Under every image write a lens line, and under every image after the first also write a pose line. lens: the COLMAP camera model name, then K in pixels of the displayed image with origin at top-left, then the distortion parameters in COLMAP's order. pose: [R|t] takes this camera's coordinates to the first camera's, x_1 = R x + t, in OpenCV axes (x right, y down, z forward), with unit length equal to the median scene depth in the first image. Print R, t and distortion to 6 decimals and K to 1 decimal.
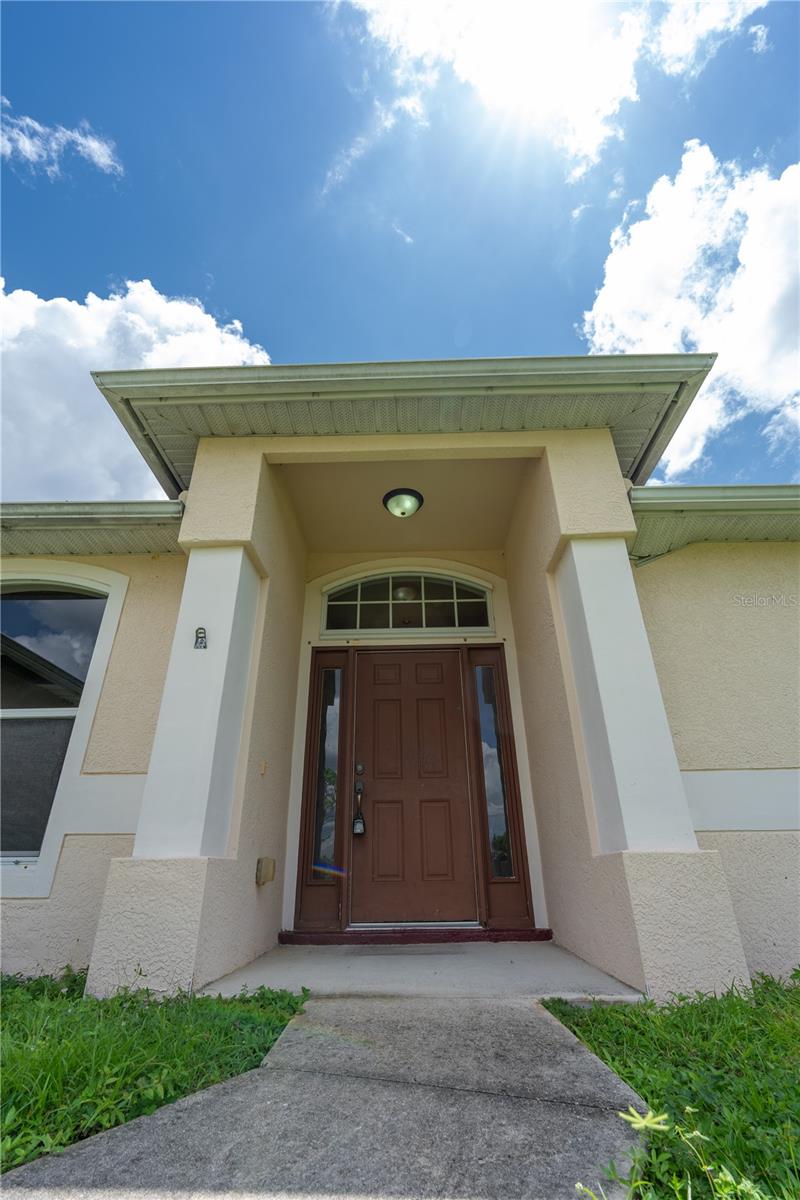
lens RADIAL K [[533.5, 0, 398.3], [0, 533.5, 597.8], [0, 0, 1]] dist [-0.005852, 0.002015]
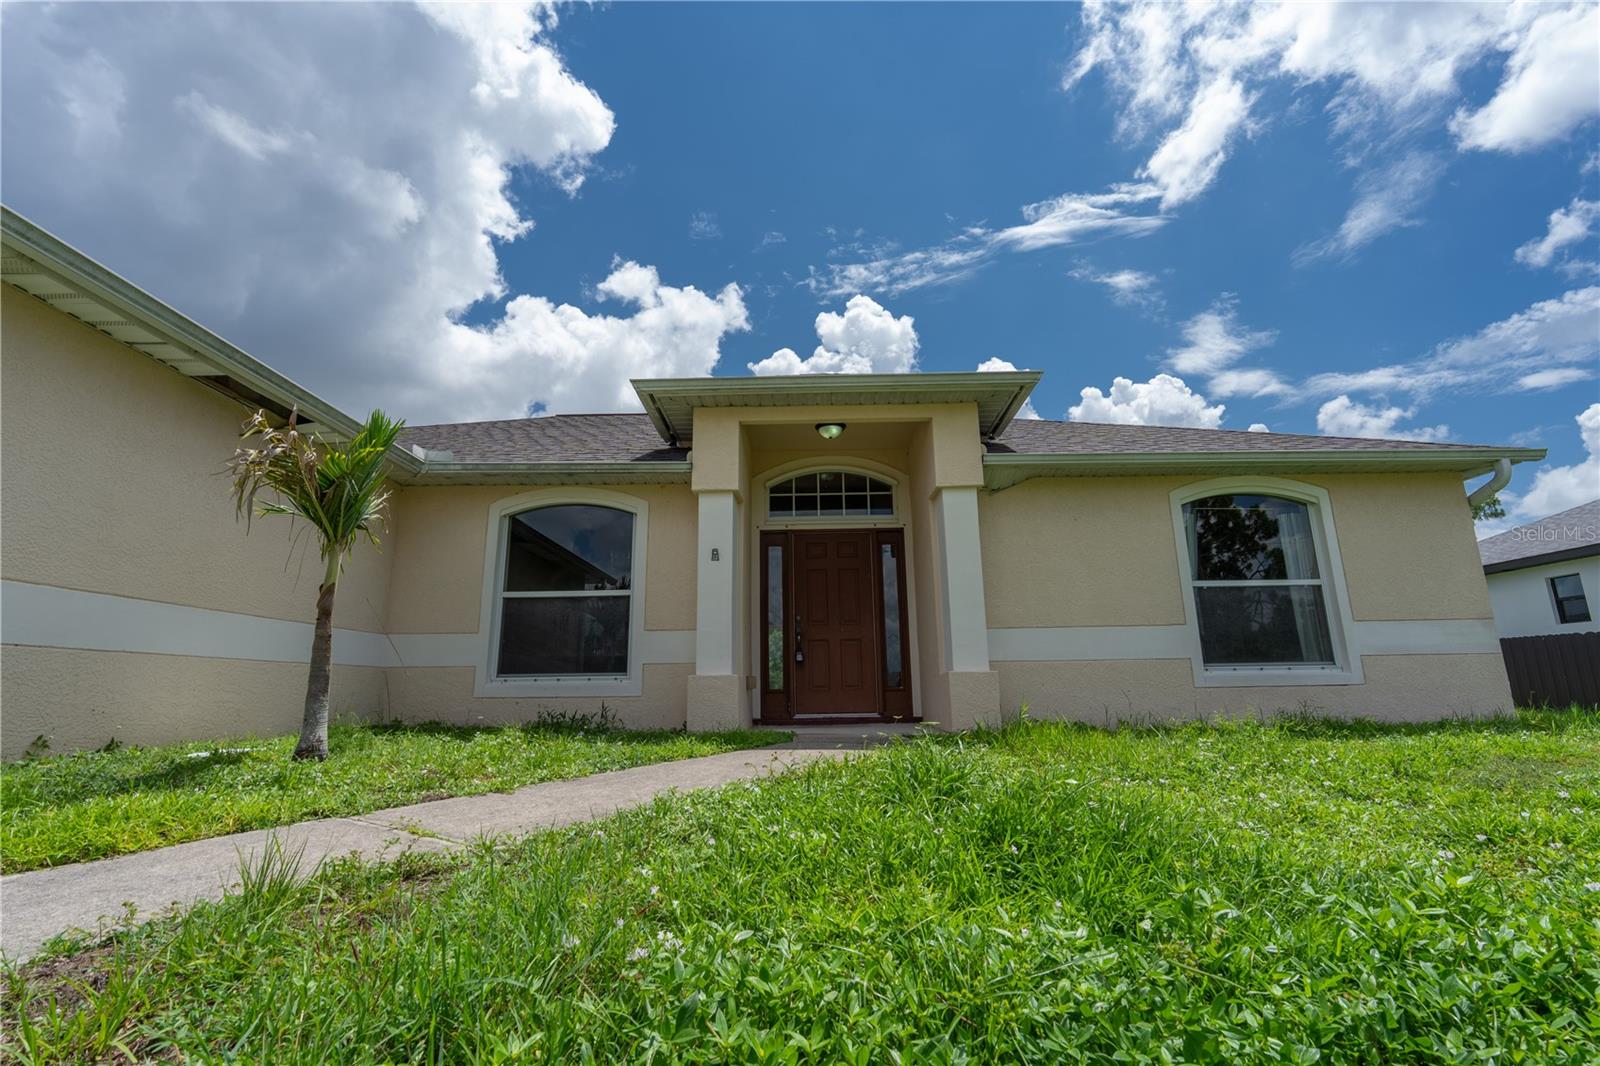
lens RADIAL K [[711.3, 0, 799.8], [0, 711.3, 534.1], [0, 0, 1]] dist [-0.005852, 0.002015]
pose [[0.999953, -0.001406, 0.009601, -0.101766], [-0.001040, 0.968210, 0.250135, -0.440825], [-0.009647, -0.250133, 0.968163, -0.926845]]
